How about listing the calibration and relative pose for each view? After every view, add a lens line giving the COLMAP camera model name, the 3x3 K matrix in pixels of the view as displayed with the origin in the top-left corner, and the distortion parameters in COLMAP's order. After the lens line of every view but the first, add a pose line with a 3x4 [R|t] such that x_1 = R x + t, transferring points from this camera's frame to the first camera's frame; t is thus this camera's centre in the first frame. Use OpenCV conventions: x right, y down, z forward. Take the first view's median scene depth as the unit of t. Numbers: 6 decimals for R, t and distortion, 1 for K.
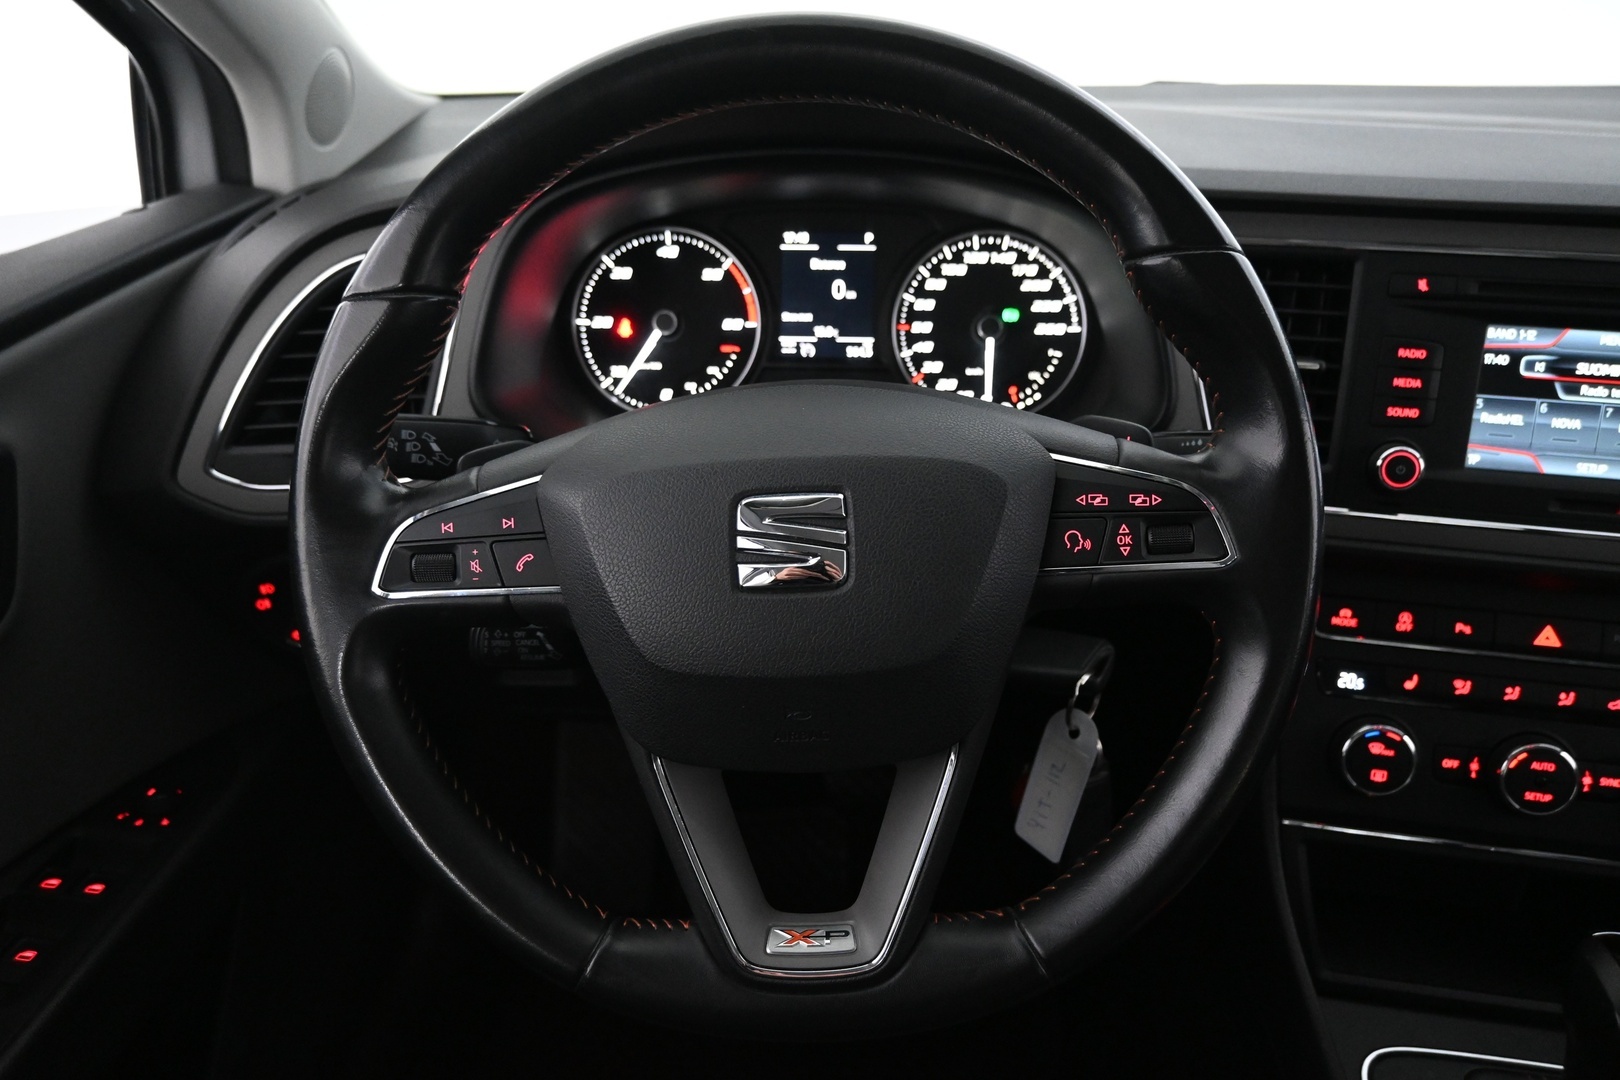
lens RADIAL K [[1170.3, 0, 802.7], [0, 1170.3, 540.2], [0, 0, 1]] dist [-0.001773, 0.002695]
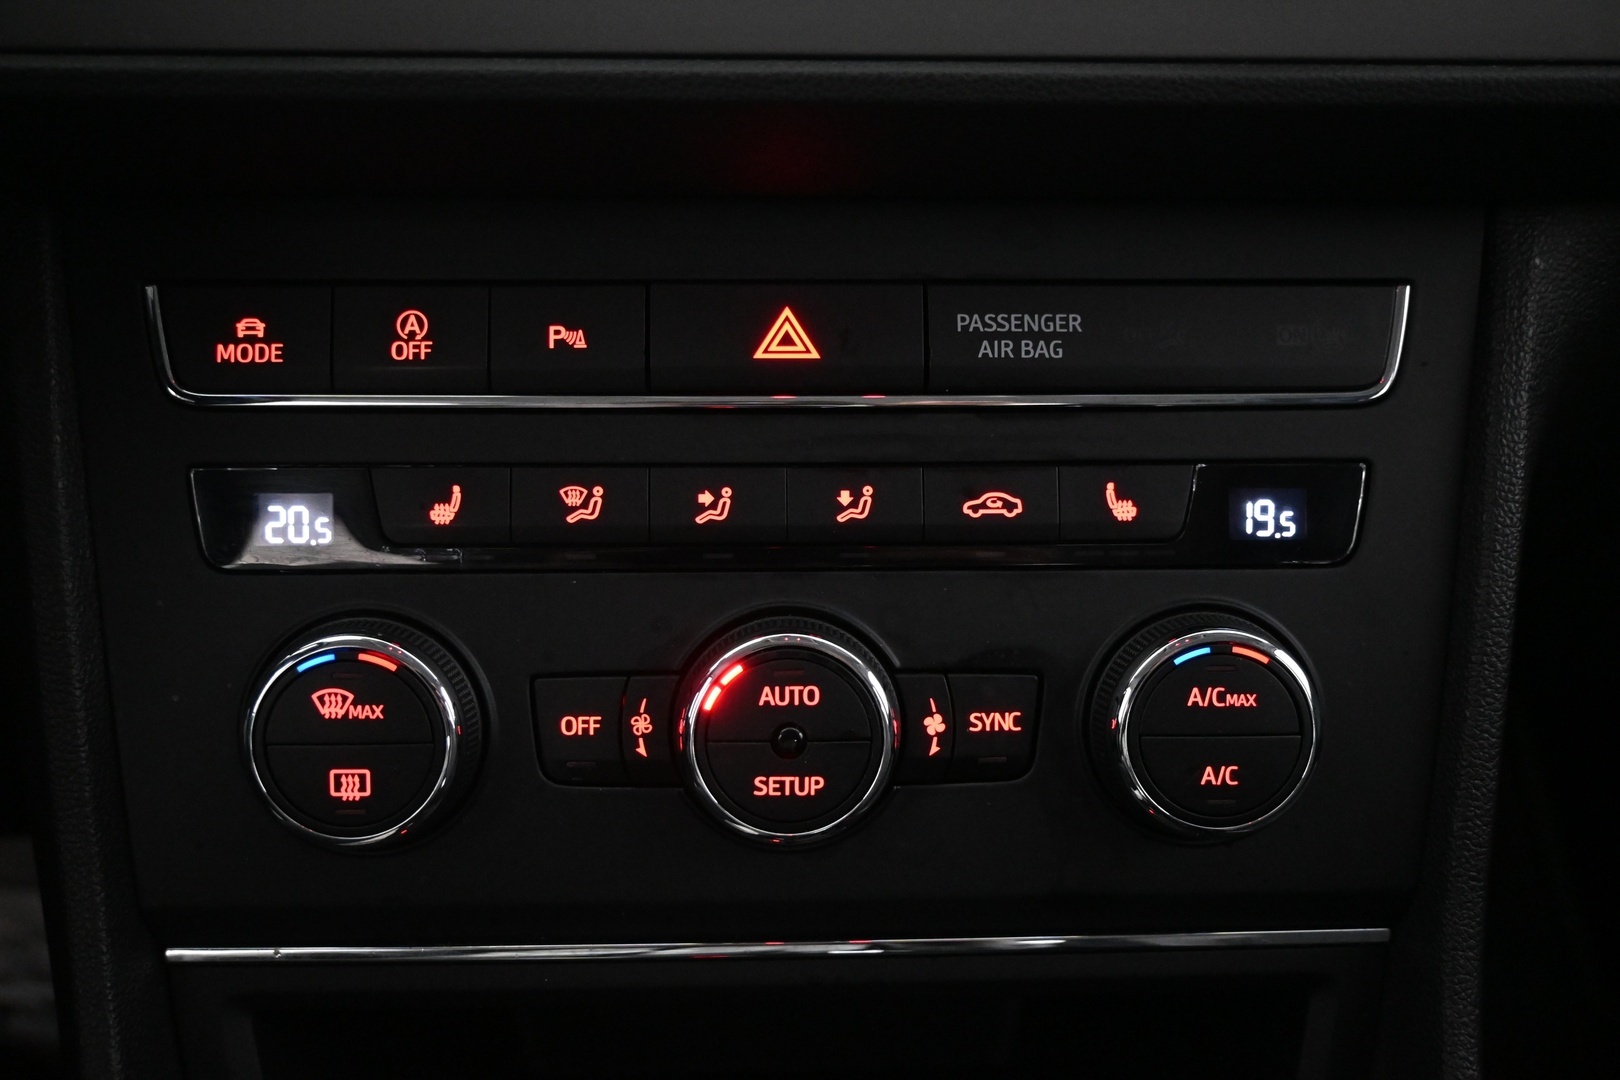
lens RADIAL K [[1485.7, 0, 806.9], [0, 1485.7, 548.3], [0, 0, 1]] dist [-0.011769, 0.000000]
pose [[0.972611, -0.092499, 0.213239, 0.470073], [0.100957, 0.994465, -0.029096, 0.140075], [-0.209368, 0.049827, 0.976567, 0.485653]]
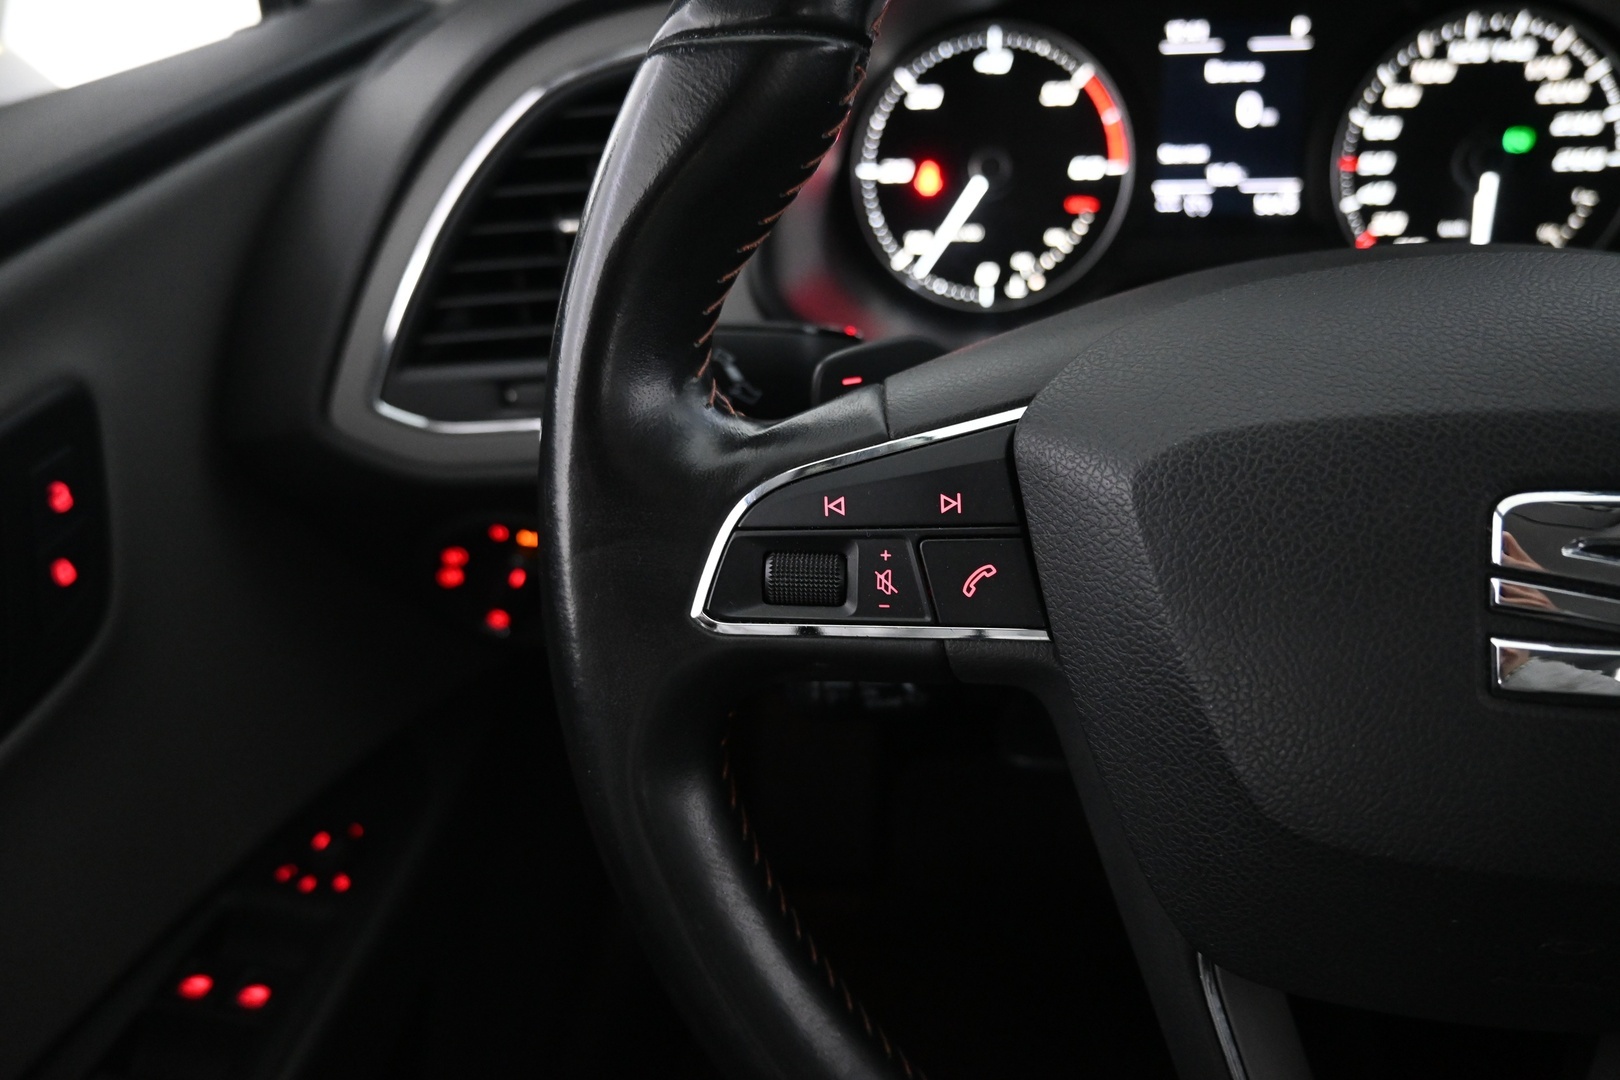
lens RADIAL K [[1104.9, 0, 781.0], [0, 1104.9, 556.2], [0, 0, 1]] dist [0.013409, -0.011616]
pose [[0.996007, 0.000345, -0.089278, -0.187278], [0.009322, 0.994124, 0.107846, -0.030133], [0.088791, -0.108247, 0.990151, 0.322744]]
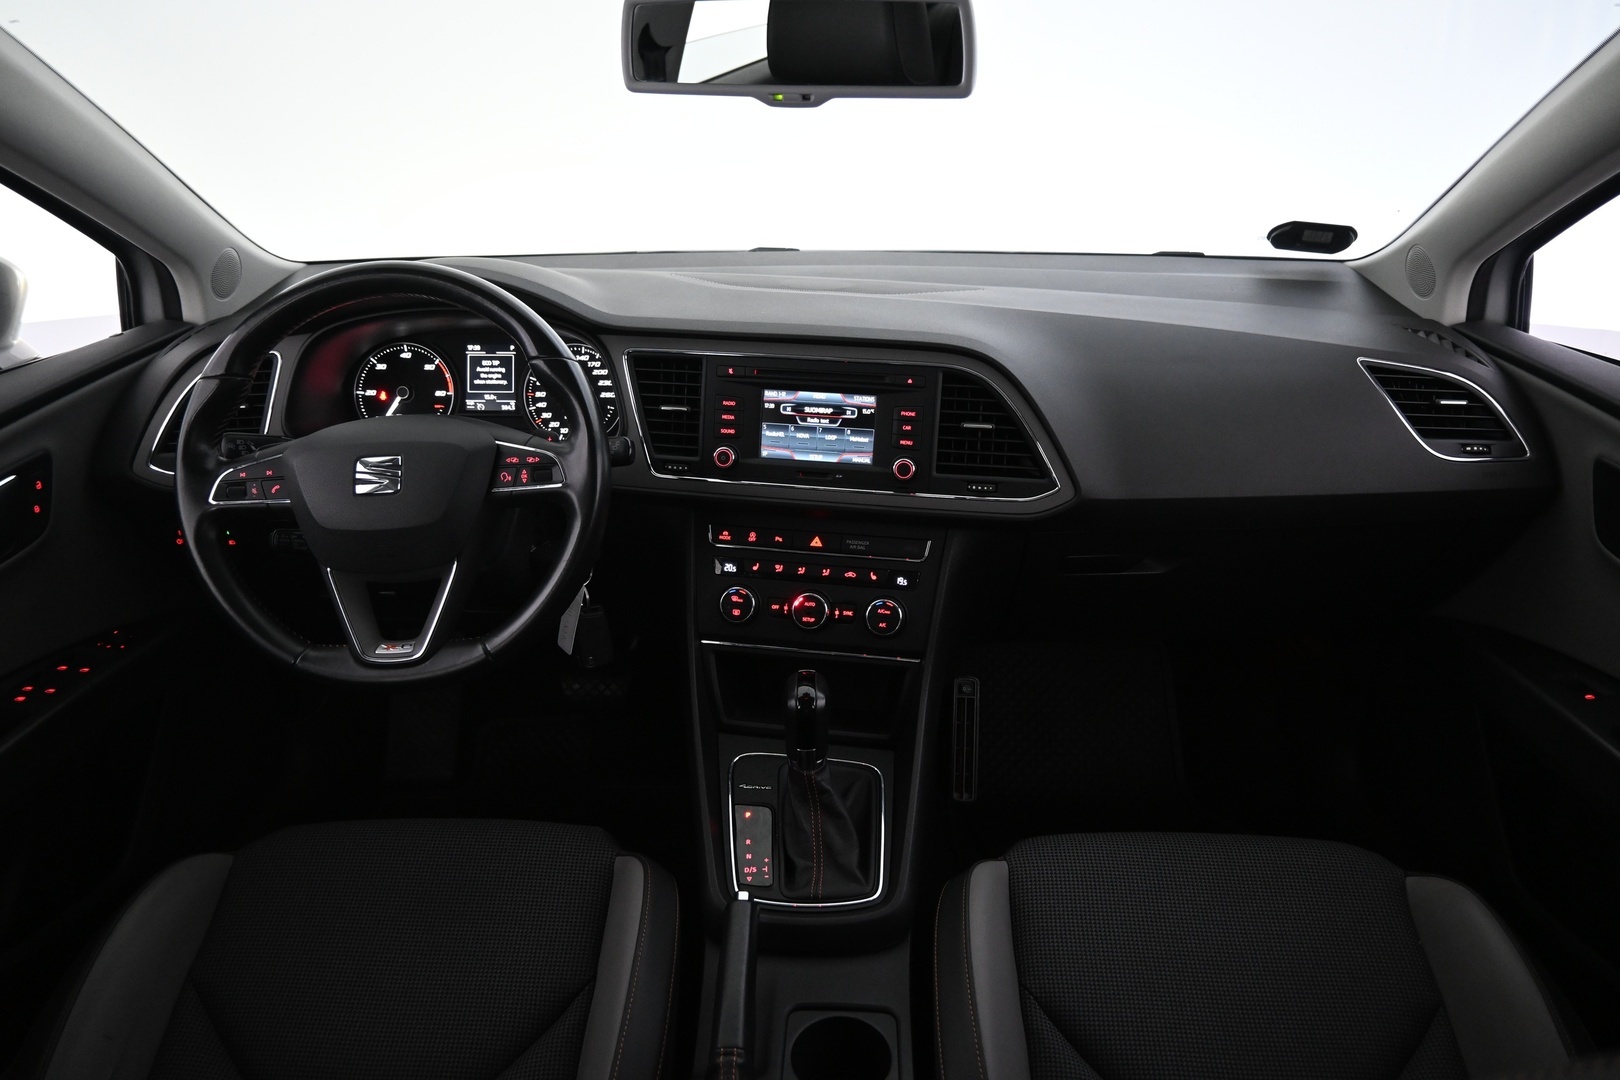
lens RADIAL K [[1104.9, 0, 802.0], [0, 1104.9, 541.3], [0, 0, 1]] dist [0.013409, -0.011616]
pose [[0.999666, -0.008448, 0.024425, 0.491811], [0.009988, 0.997925, -0.063612, 0.177124], [-0.023836, 0.063835, 0.997676, -0.796901]]
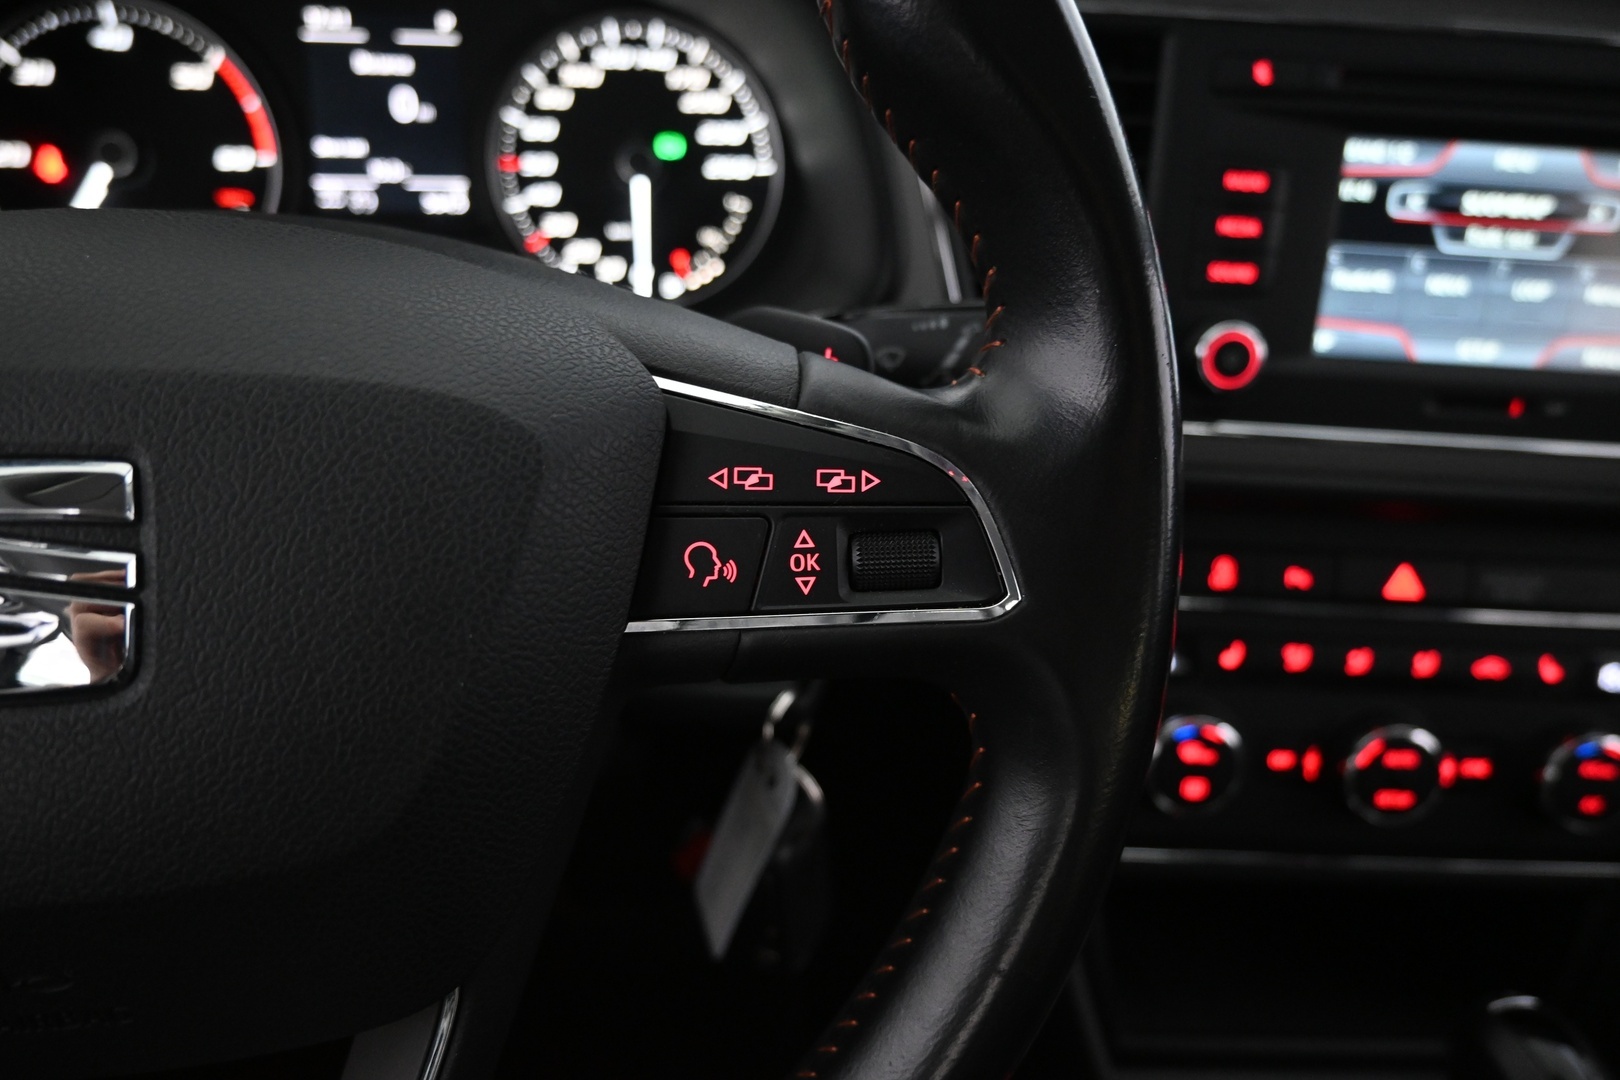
lens RADIAL K [[1104.9, 0, 788.5], [0, 1104.9, 522.3], [0, 0, 1]] dist [0.013409, -0.011616]
pose [[0.979392, -0.060811, 0.192597, 0.110645], [0.043825, 0.994862, 0.091261, -0.030872], [-0.197157, -0.080940, 0.977025, 0.347646]]
